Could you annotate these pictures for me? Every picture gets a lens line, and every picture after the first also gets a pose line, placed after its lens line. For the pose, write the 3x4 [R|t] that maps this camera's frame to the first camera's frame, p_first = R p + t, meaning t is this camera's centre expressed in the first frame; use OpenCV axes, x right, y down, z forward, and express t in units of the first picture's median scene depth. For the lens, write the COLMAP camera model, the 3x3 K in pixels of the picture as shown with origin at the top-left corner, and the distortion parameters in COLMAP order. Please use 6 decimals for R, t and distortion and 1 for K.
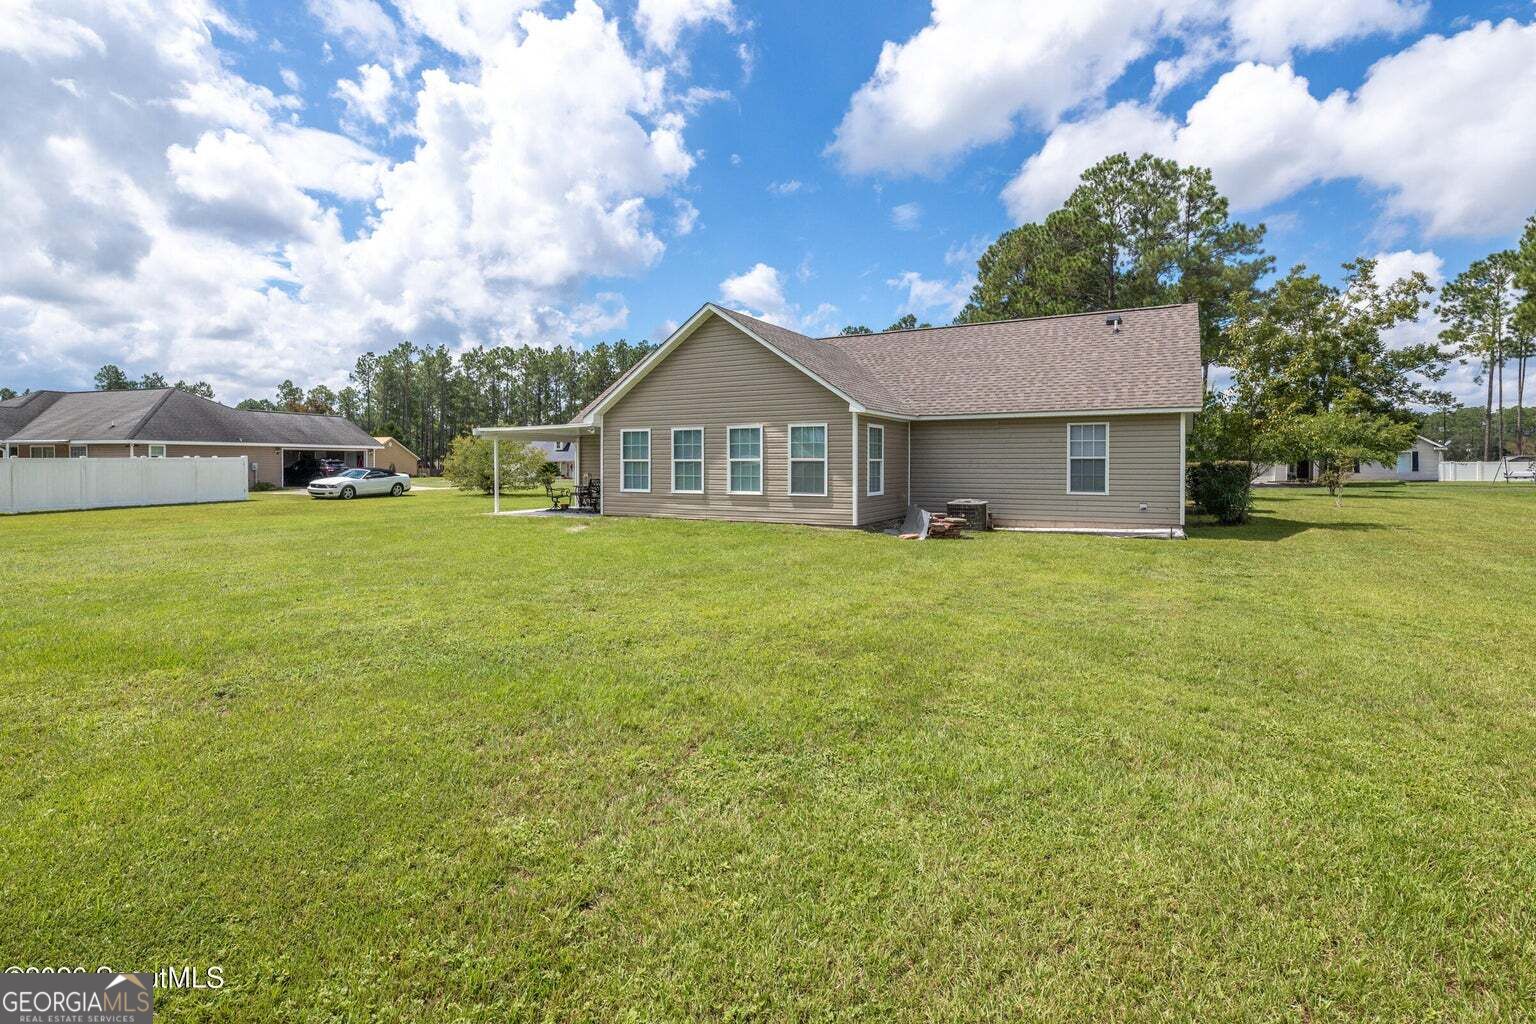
lens RADIAL K [[711.7, 0, 770.5], [0, 711.7, 509.6], [0, 0, 1]] dist [0.005687, 0.002930]
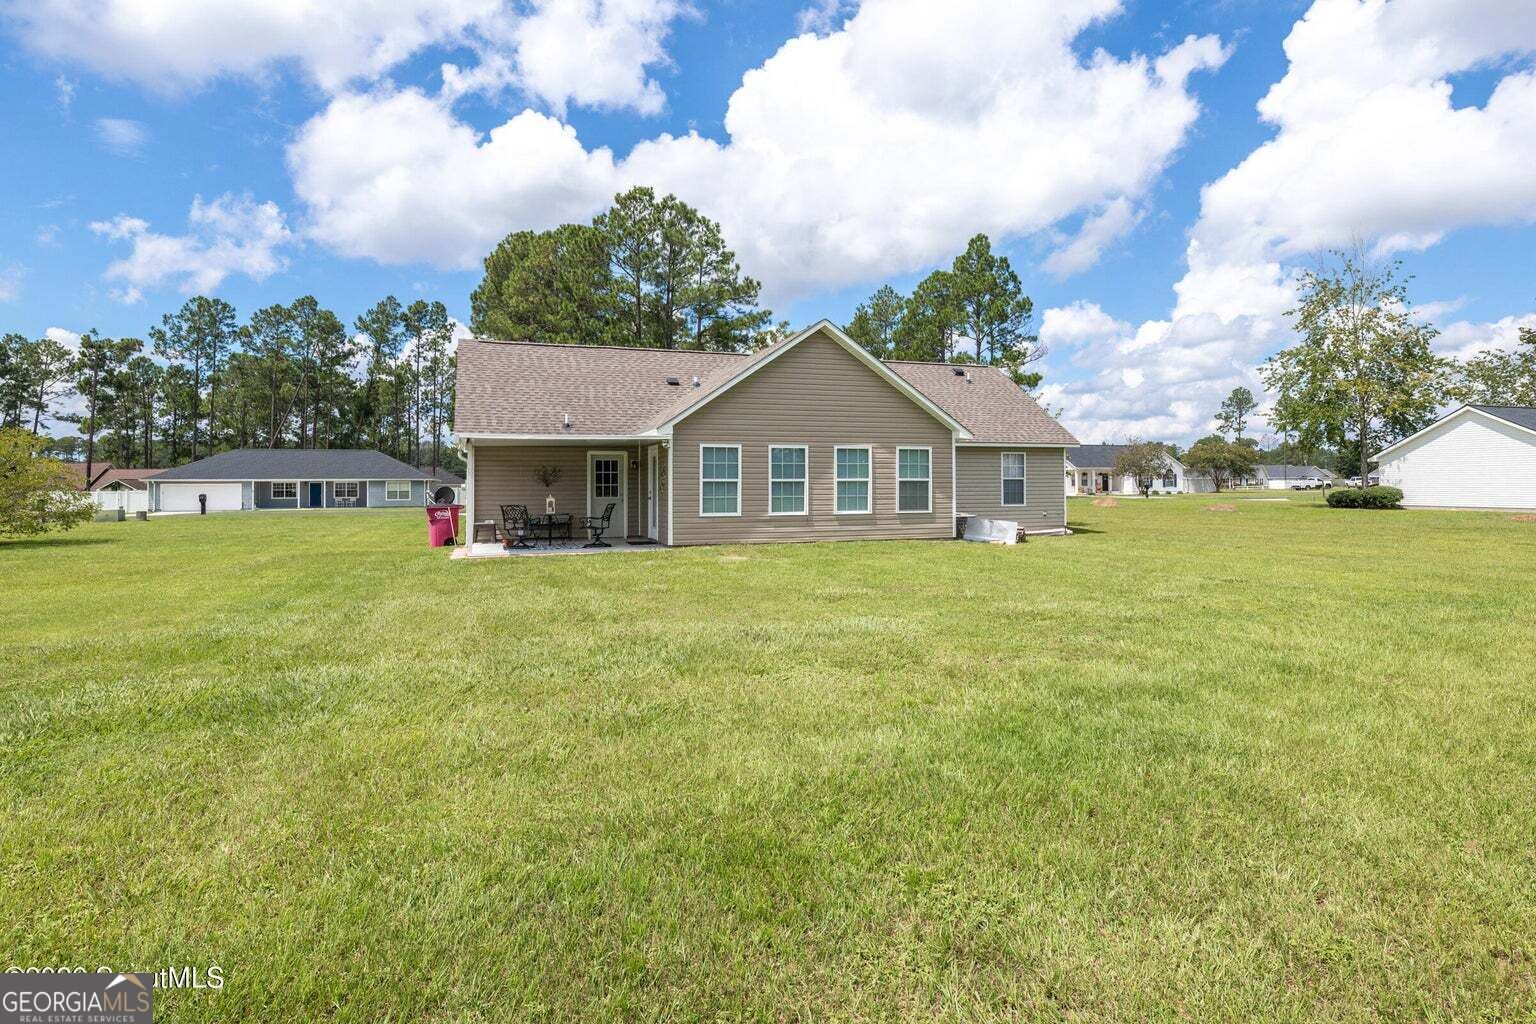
lens RADIAL K [[835.1, 0, 759.8], [0, 835.1, 484.6], [0, 0, 1]] dist [-0.001174, 0.002763]
pose [[0.676127, -0.002353, 0.736781, -0.971158], [0.052398, 0.997616, -0.044898, -0.016372], [-0.734920, 0.068963, 0.674639, 0.294686]]
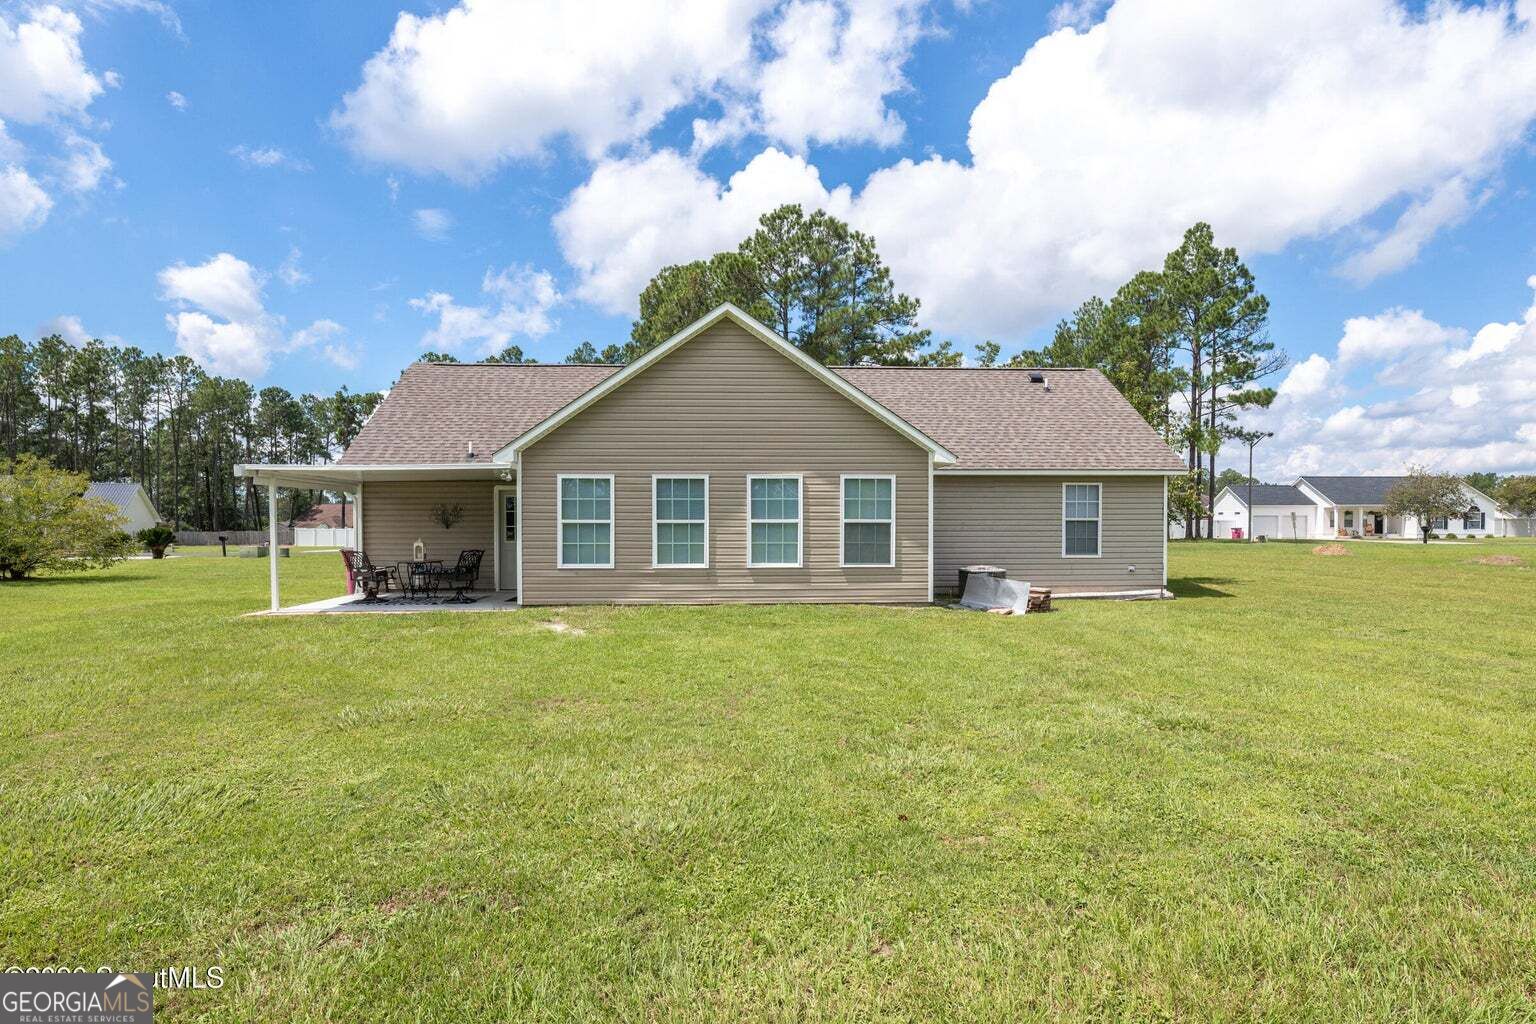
lens RADIAL K [[835.1, 0, 758.1], [0, 835.1, 555.0], [0, 0, 1]] dist [-0.001174, 0.002763]
pose [[0.853419, -0.019979, 0.520843, -0.493335], [0.035686, 0.999160, -0.020146, -0.017067], [-0.520003, 0.035780, 0.853415, 0.261592]]
